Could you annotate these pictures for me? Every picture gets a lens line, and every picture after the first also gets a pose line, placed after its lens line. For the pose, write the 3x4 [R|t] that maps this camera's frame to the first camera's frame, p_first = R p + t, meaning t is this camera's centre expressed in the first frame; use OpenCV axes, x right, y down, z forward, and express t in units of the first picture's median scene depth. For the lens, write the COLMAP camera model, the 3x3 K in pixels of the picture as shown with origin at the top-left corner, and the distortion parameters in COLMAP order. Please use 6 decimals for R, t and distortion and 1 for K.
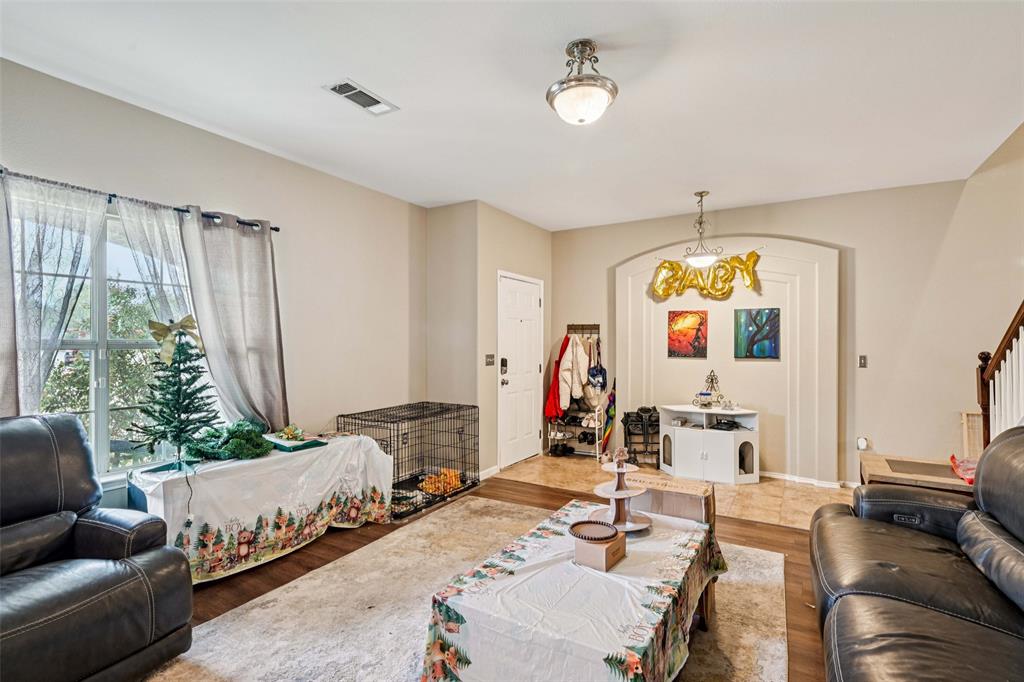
lens RADIAL K [[486.2, 0, 512.4], [0, 486.2, 344.2], [0, 0, 1]] dist [0.002105, 0.000564]
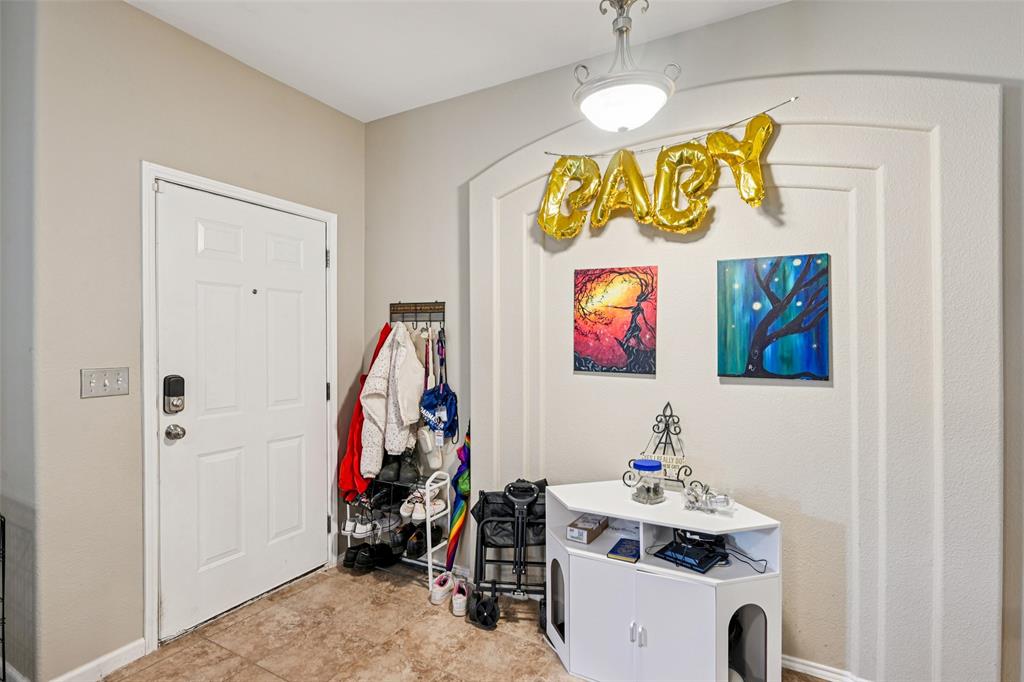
lens RADIAL K [[513.5, 0, 495.6], [0, 513.5, 334.9], [0, 0, 1]] dist [0.002539, 0.000450]
pose [[0.999978, 0.000772, 0.006544, 0.270335], [-0.000709, 0.999954, -0.009577, -0.003050], [-0.006551, 0.009573, 0.999933, 0.576260]]
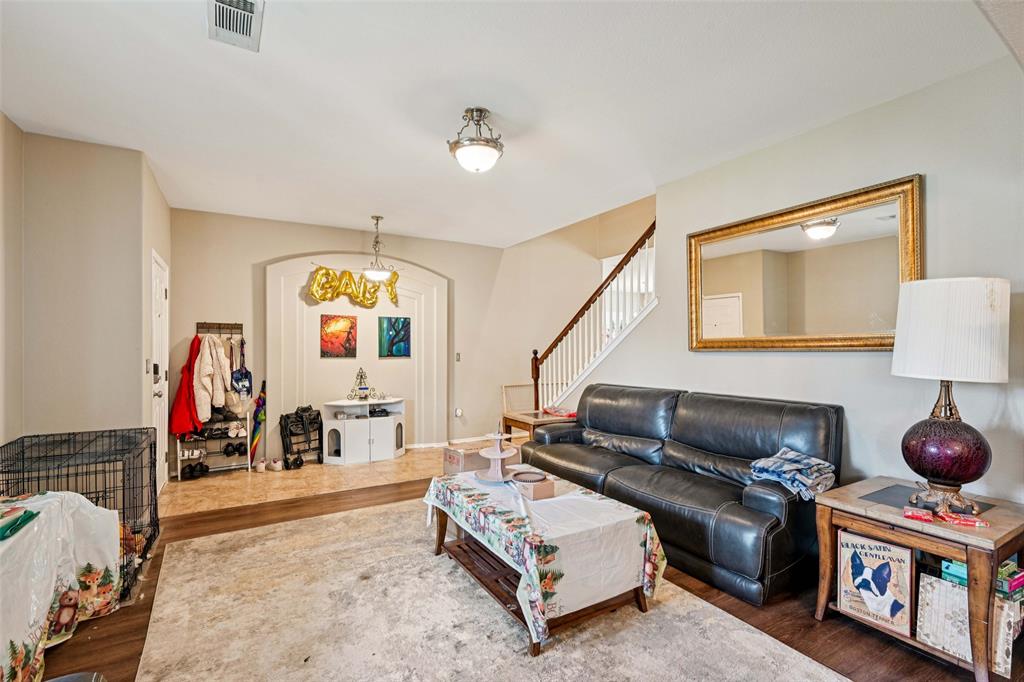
lens RADIAL K [[469.2, 0, 512.6], [0, 469.2, 348.3], [0, 0, 1]] dist [0.000581, 0.000165]
pose [[0.485244, -0.005177, 0.874363, -0.414455], [-0.000746, 0.999980, 0.006334, -0.000556], [-0.874378, -0.003725, 0.485230, 0.149549]]
